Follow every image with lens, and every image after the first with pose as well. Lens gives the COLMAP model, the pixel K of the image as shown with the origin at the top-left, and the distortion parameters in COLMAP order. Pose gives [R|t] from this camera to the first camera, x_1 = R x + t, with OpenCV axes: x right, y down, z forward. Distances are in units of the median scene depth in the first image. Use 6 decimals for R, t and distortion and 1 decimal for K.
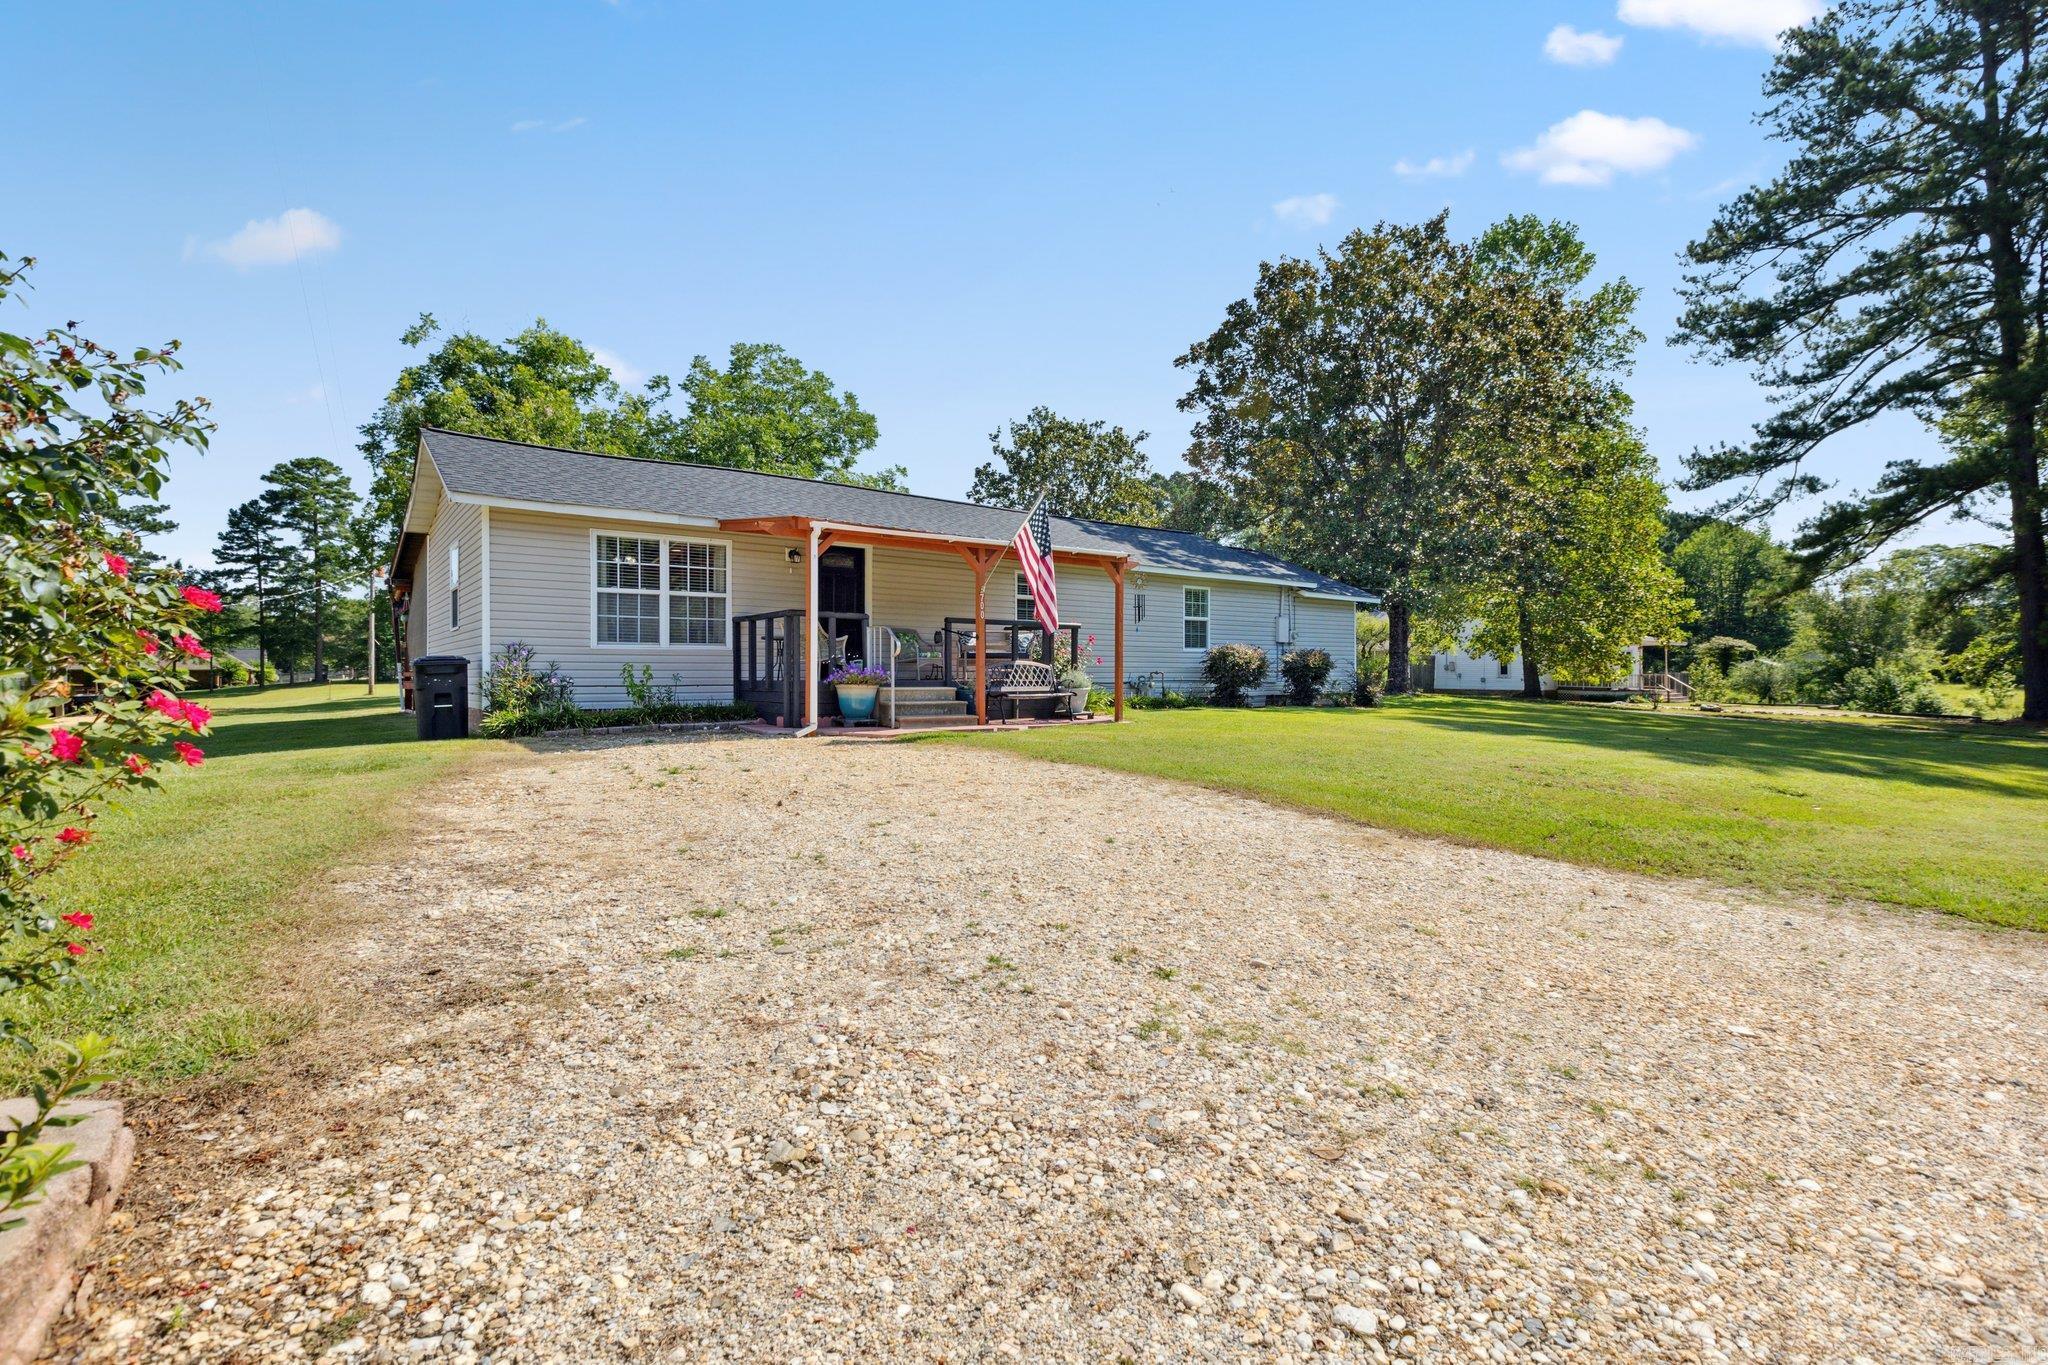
lens RADIAL K [[940.4, 0, 1022.4], [0, 940.4, 680.5], [0, 0, 1]] dist [-0.001085, 0.000083]
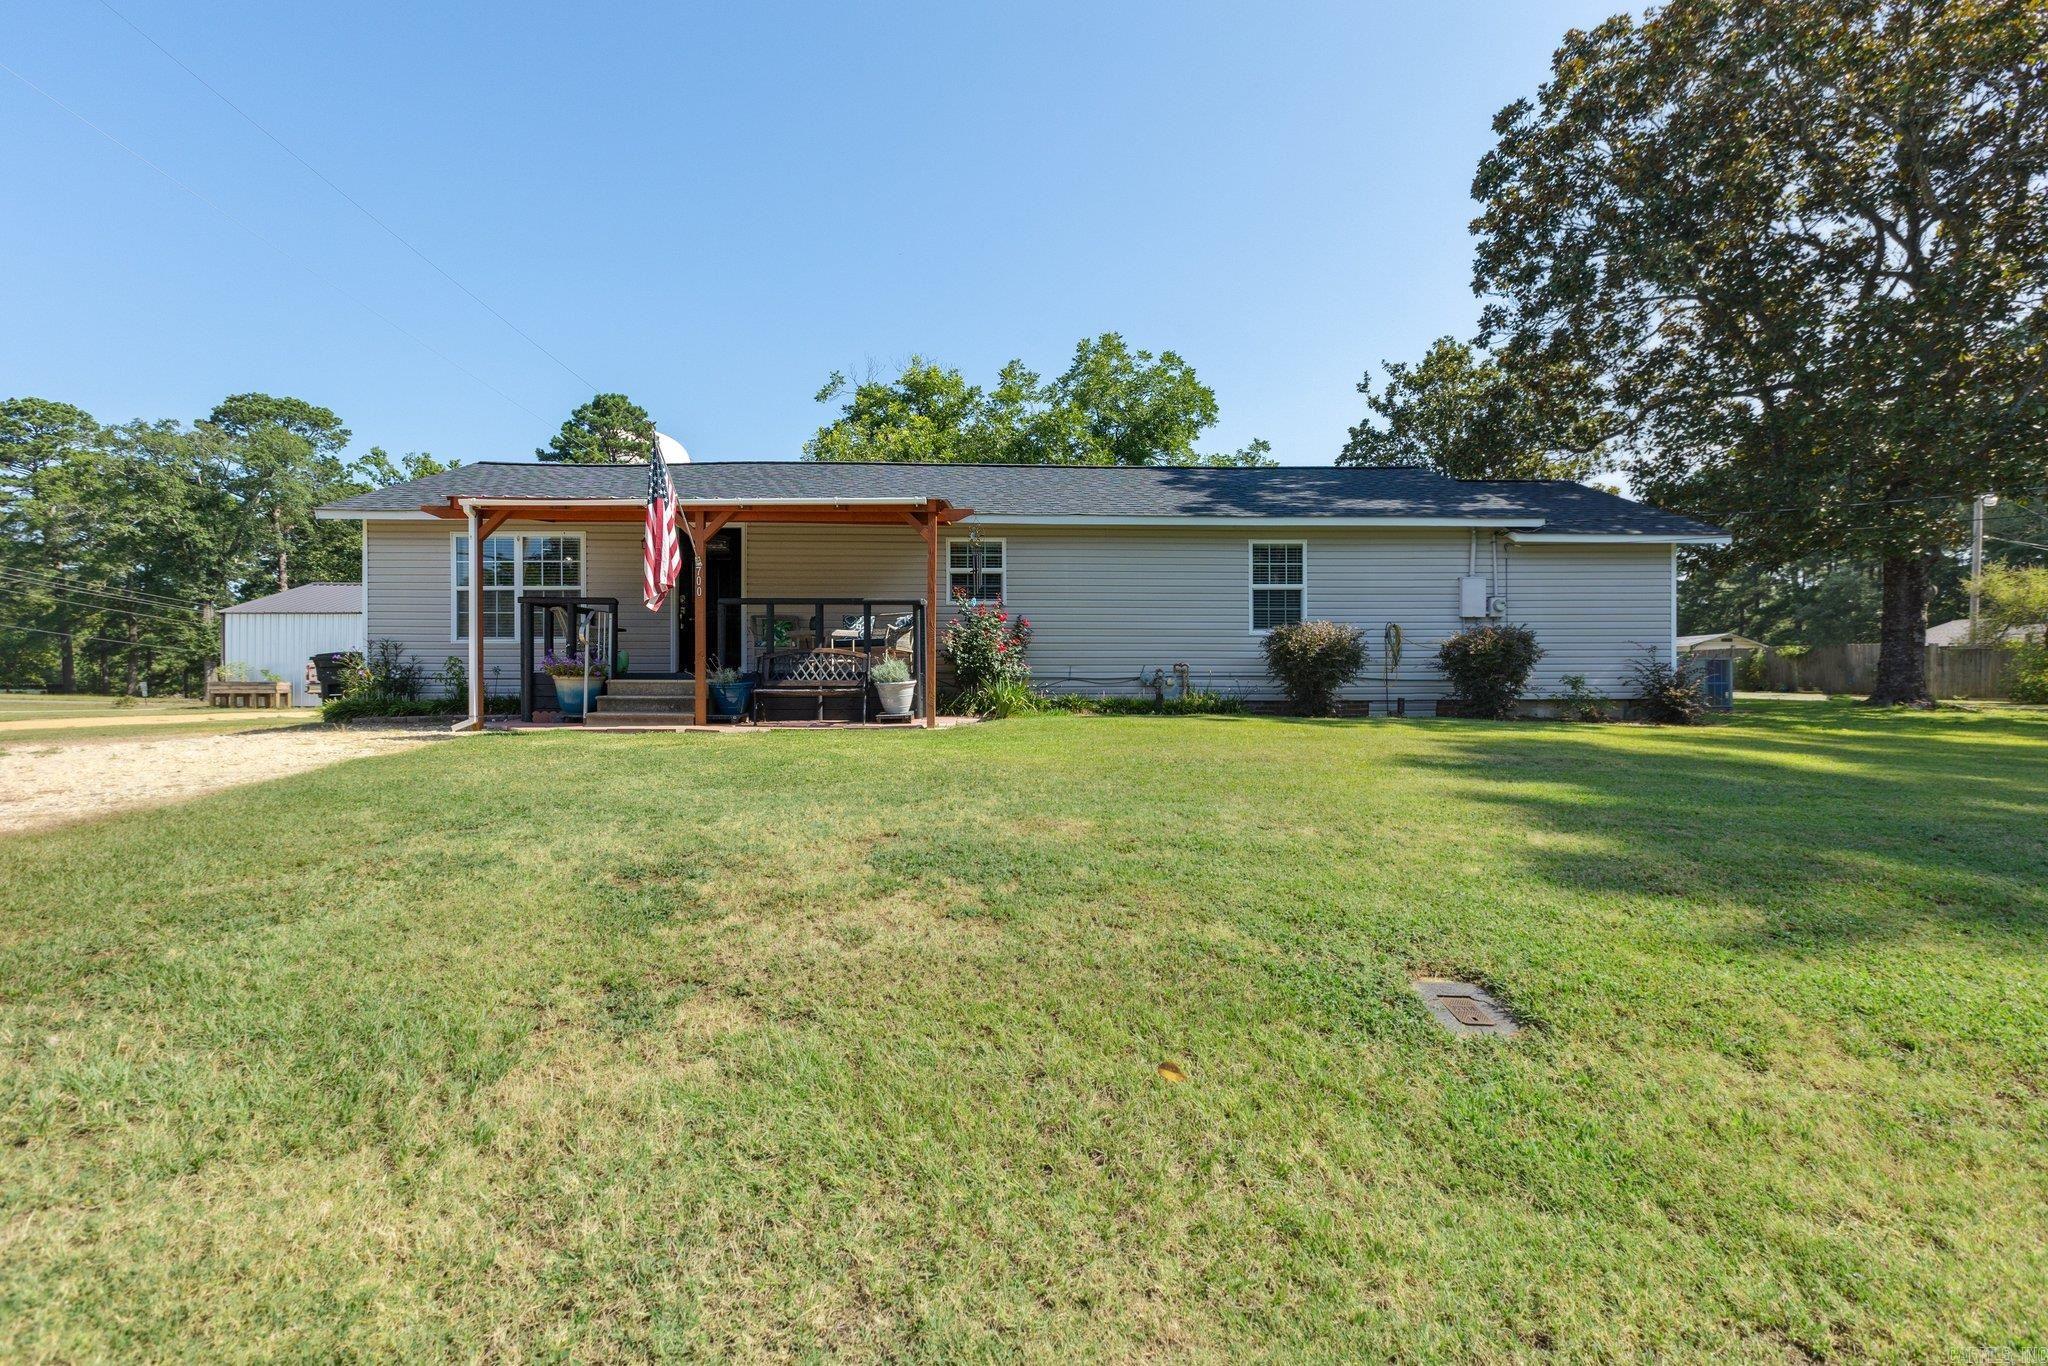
lens RADIAL K [[940.4, 0, 1023.6], [0, 940.4, 685.4], [0, 0, 1]] dist [-0.001085, 0.000083]
pose [[0.801313, 0.001156, -0.598245, 0.397578], [-0.003853, 0.999987, -0.003227, 0.008279], [0.598233, 0.004891, 0.801307, 0.300350]]
